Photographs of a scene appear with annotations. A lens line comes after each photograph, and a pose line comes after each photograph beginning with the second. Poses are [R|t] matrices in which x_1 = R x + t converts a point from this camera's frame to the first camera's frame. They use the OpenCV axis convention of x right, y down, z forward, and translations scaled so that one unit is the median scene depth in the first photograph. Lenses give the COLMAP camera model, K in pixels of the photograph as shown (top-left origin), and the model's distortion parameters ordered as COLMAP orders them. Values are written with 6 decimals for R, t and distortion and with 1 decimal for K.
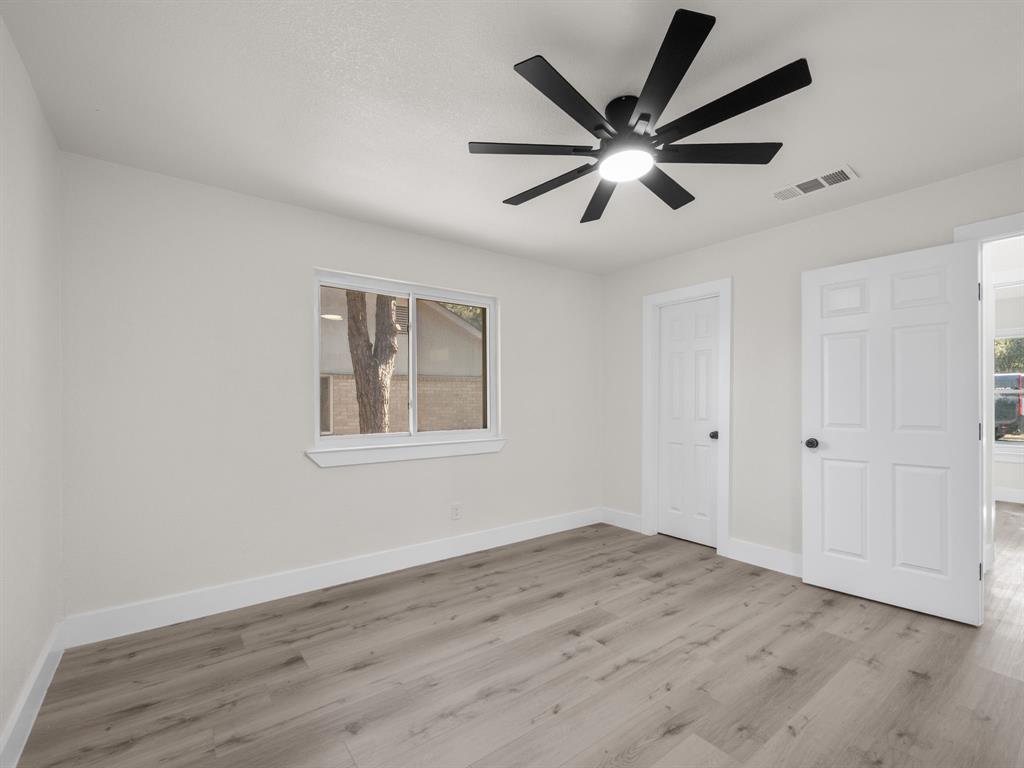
lens RADIAL K [[432.4, 0, 511.3], [0, 432.4, 386.2], [0, 0, 1]] dist [-0.002327, -0.000462]
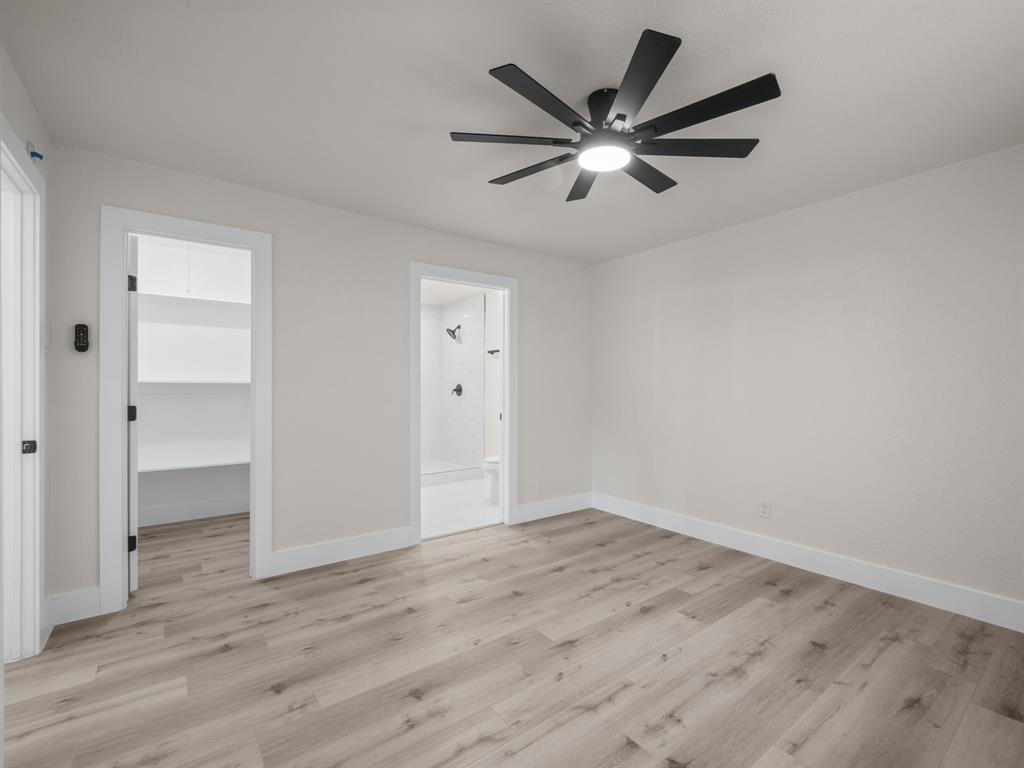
lens RADIAL K [[432.4, 0, 511.3], [0, 432.4, 386.2], [0, 0, 1]] dist [-0.002327, -0.000462]
pose [[-0.999983, -0.005230, 0.002762, 0.459150], [-0.005278, 0.999830, -0.017644, 0.045908], [-0.002670, -0.017659, -0.999841, 1.933305]]
